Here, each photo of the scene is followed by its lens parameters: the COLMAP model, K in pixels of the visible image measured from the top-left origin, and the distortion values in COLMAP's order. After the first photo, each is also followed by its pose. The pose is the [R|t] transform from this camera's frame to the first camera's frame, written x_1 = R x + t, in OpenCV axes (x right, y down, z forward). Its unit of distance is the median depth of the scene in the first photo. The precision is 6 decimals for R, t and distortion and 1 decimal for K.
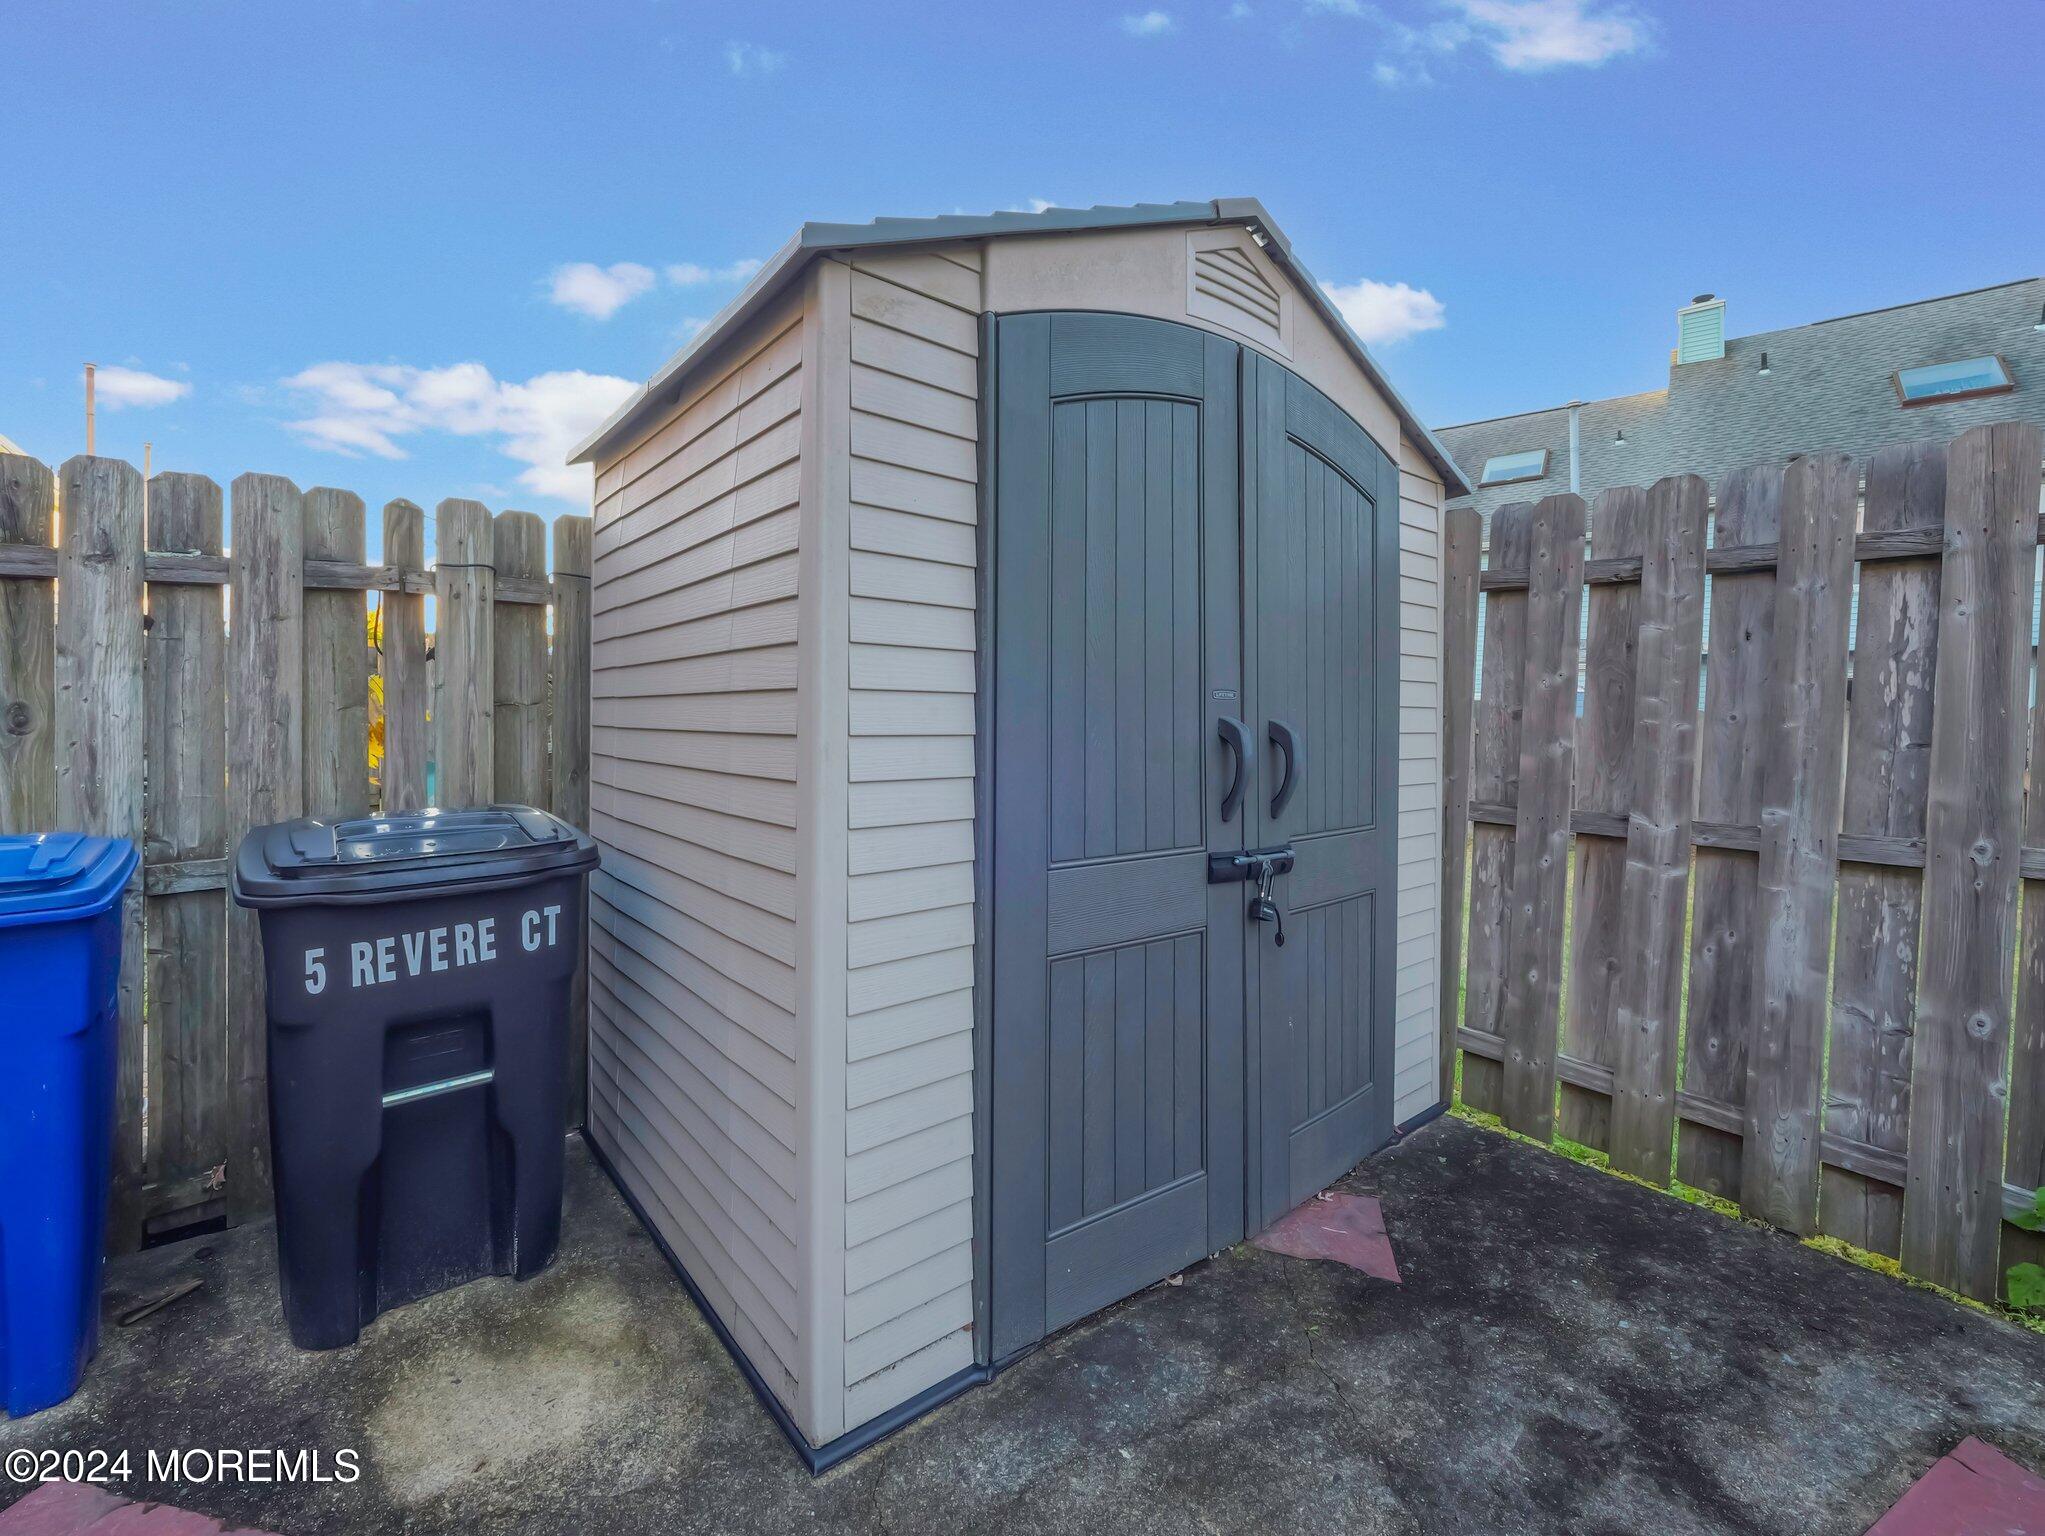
lens RADIAL K [[876.9, 0, 1017.0], [0, 876.9, 721.1], [0, 0, 1]] dist [-0.008499, 0.000221]
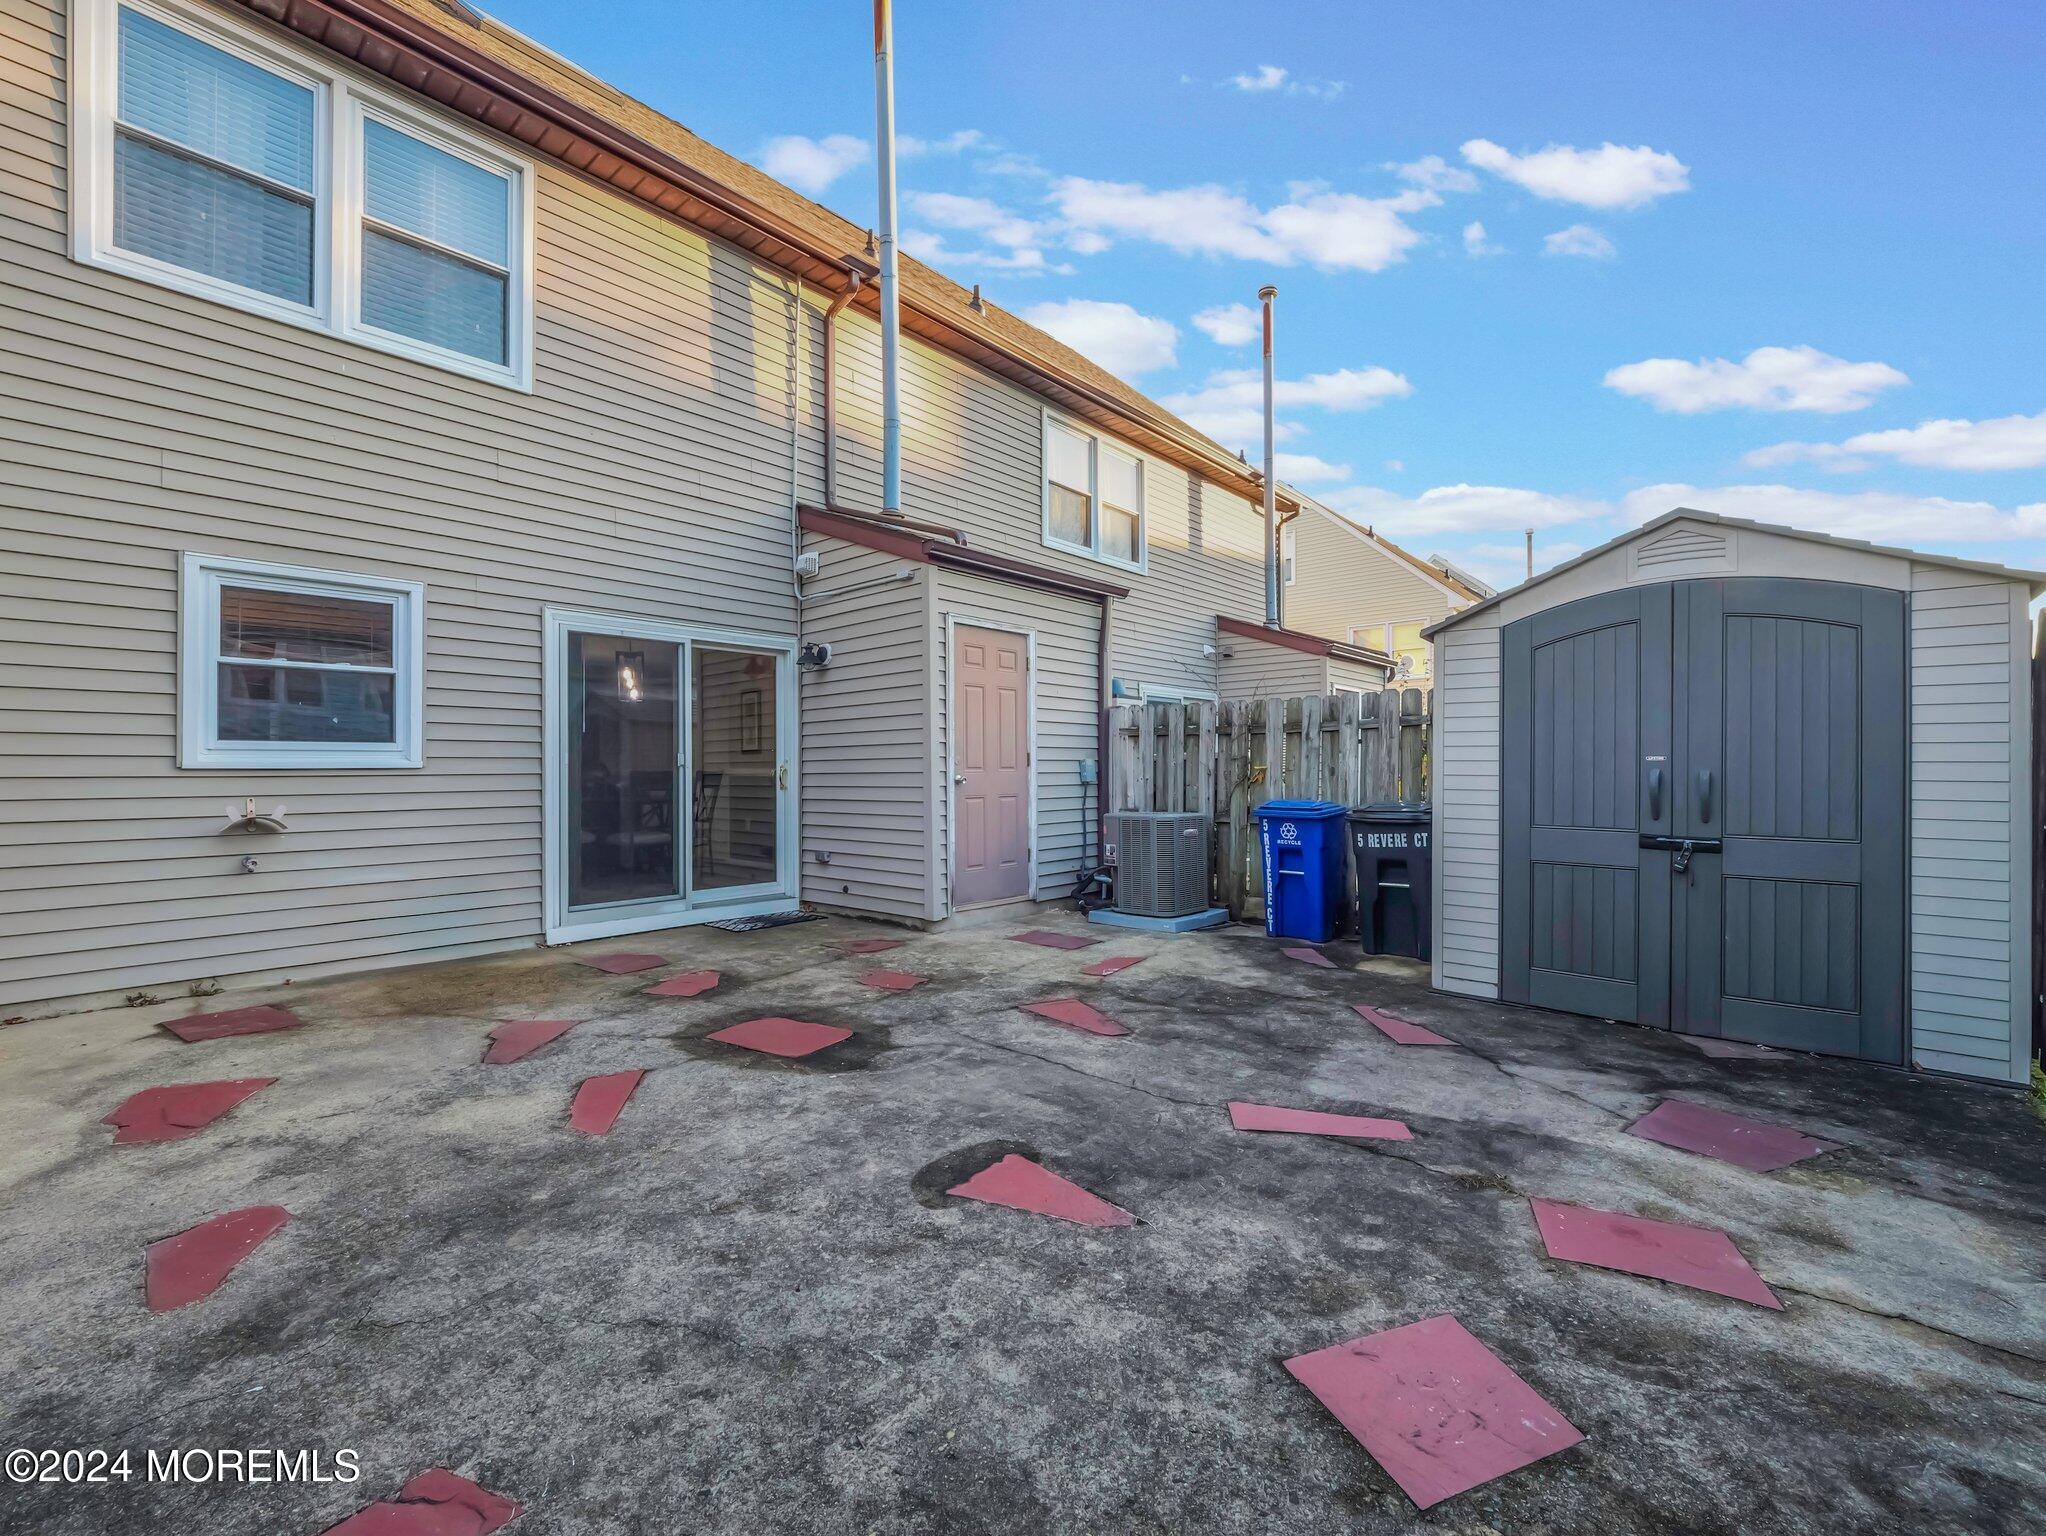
lens RADIAL K [[871.0, 0, 1018.7], [0, 871.0, 767.6], [0, 0, 1]] dist [-0.005374, -0.000244]
pose [[0.184271, -0.007452, -0.982847, 2.183347], [-0.004354, 0.999955, -0.008398, 0.016326], [0.982866, 0.005827, 0.184230, -0.939691]]
